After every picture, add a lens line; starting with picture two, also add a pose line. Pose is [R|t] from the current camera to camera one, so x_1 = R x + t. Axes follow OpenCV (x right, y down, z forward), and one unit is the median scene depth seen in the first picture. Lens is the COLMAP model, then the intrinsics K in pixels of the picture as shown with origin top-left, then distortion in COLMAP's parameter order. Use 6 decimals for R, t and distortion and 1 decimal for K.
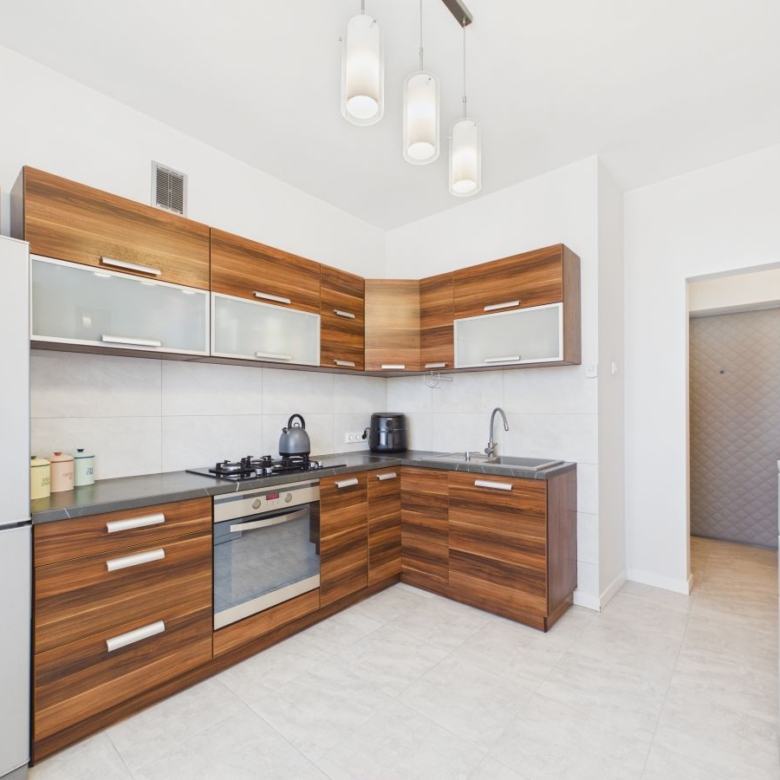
lens RADIAL K [[418.0, 0, 390.0], [0, 418.0, 406.2], [0, 0, 1]] dist [0.002264, -0.000224]
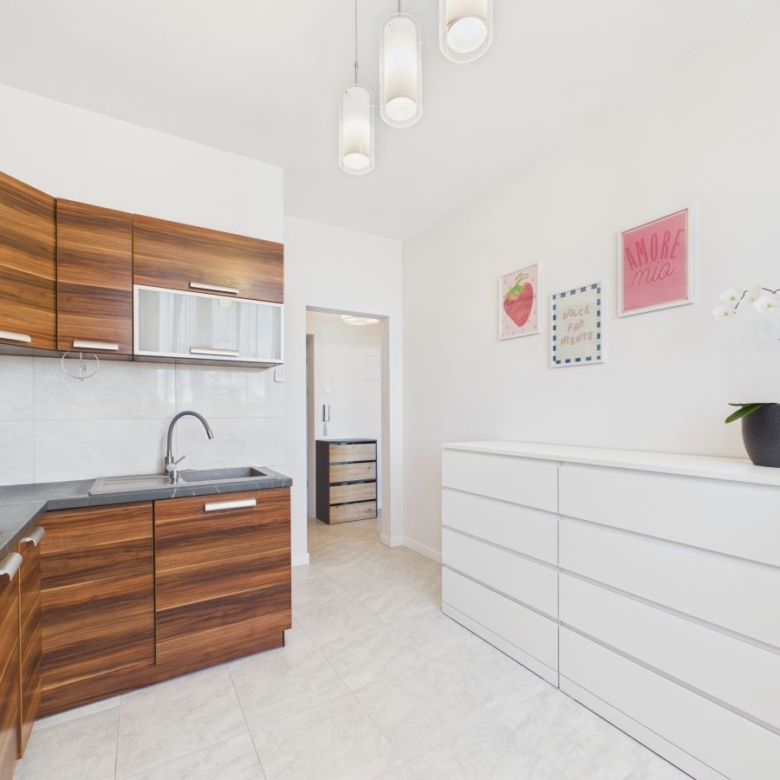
lens RADIAL K [[420.7, 0, 387.9], [0, 420.7, 410.9], [0, 0, 1]] dist [0.001565, 0.001083]
pose [[0.313083, 0.000052, 0.949726, -0.438590], [-0.001652, 0.999999, 0.000490, 0.002753], [-0.949724, -0.001722, 0.313083, 0.445051]]
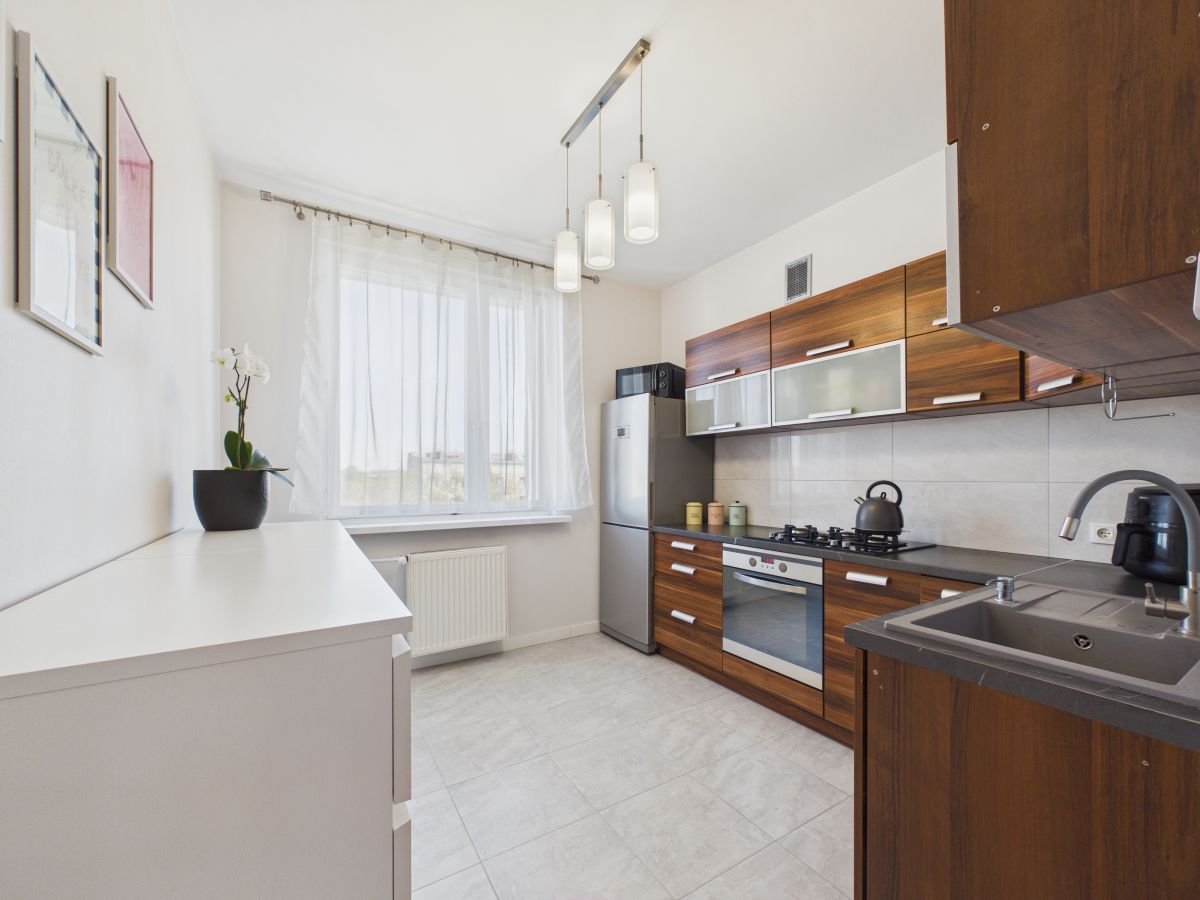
lens RADIAL K [[480.8, 0, 600.1], [0, 480.8, 471.6], [0, 0, 1]] dist [-0.000839, -0.000191]
pose [[-0.291322, -0.004097, -0.956616, 0.826168], [0.007060, 0.999954, -0.006433, 0.004656], [0.956599, -0.008628, -0.291280, 0.826024]]
